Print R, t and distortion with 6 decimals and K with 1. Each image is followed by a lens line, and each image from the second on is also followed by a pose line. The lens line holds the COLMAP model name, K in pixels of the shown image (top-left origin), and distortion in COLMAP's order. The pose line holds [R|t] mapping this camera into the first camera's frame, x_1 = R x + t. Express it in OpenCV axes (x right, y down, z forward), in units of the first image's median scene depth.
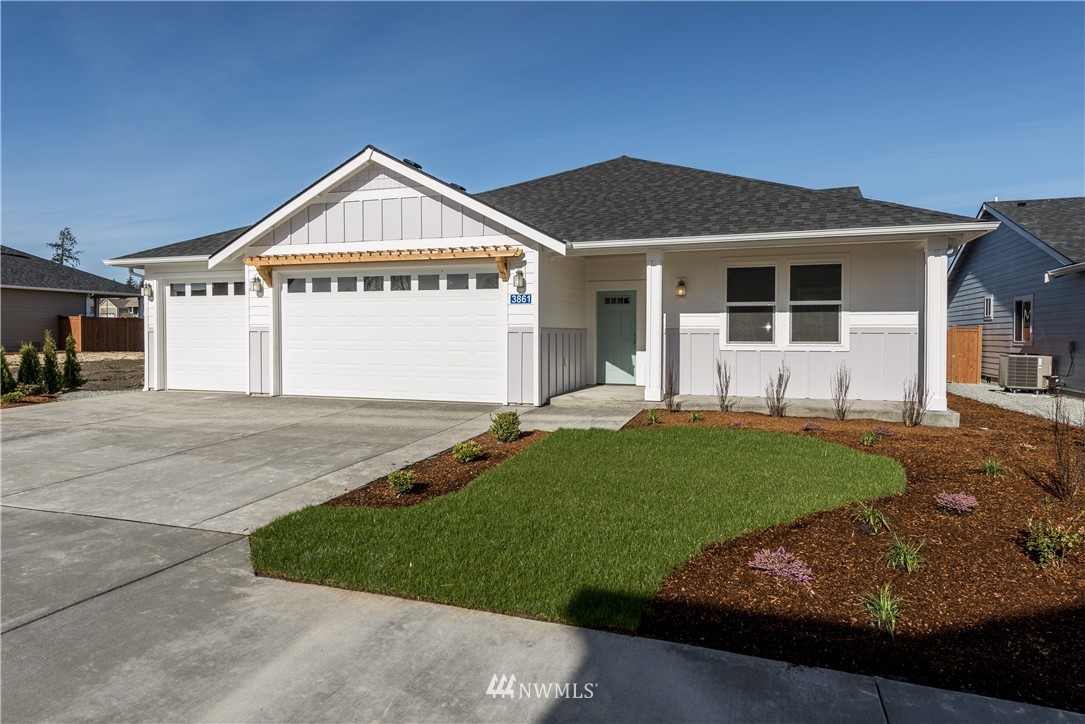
lens RADIAL K [[598.6, 0, 649.3], [0, 598.6, 355.2], [0, 0, 1]] dist [0.012549, -0.003912]
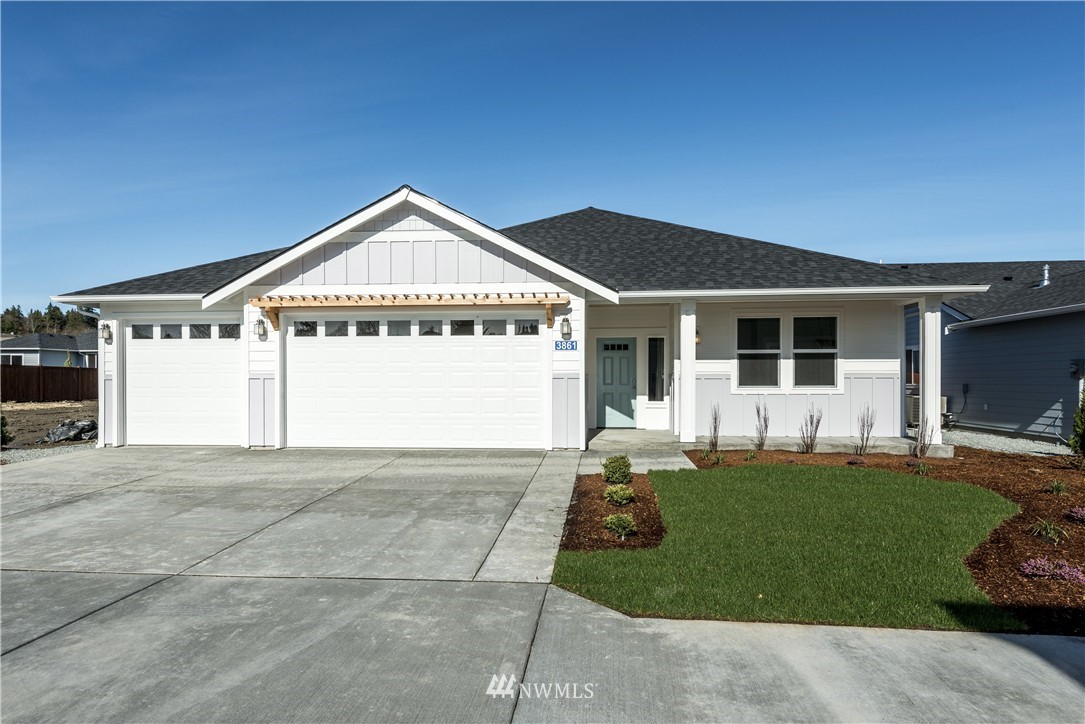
lens RADIAL K [[598.6, 0, 567.5], [0, 598.6, 389.4], [0, 0, 1]] dist [0.012549, -0.003912]
pose [[0.976554, -0.008062, 0.215123, -0.418365], [0.011647, 0.999813, -0.015405, -0.003724], [-0.214959, 0.017549, 0.976465, 0.007469]]
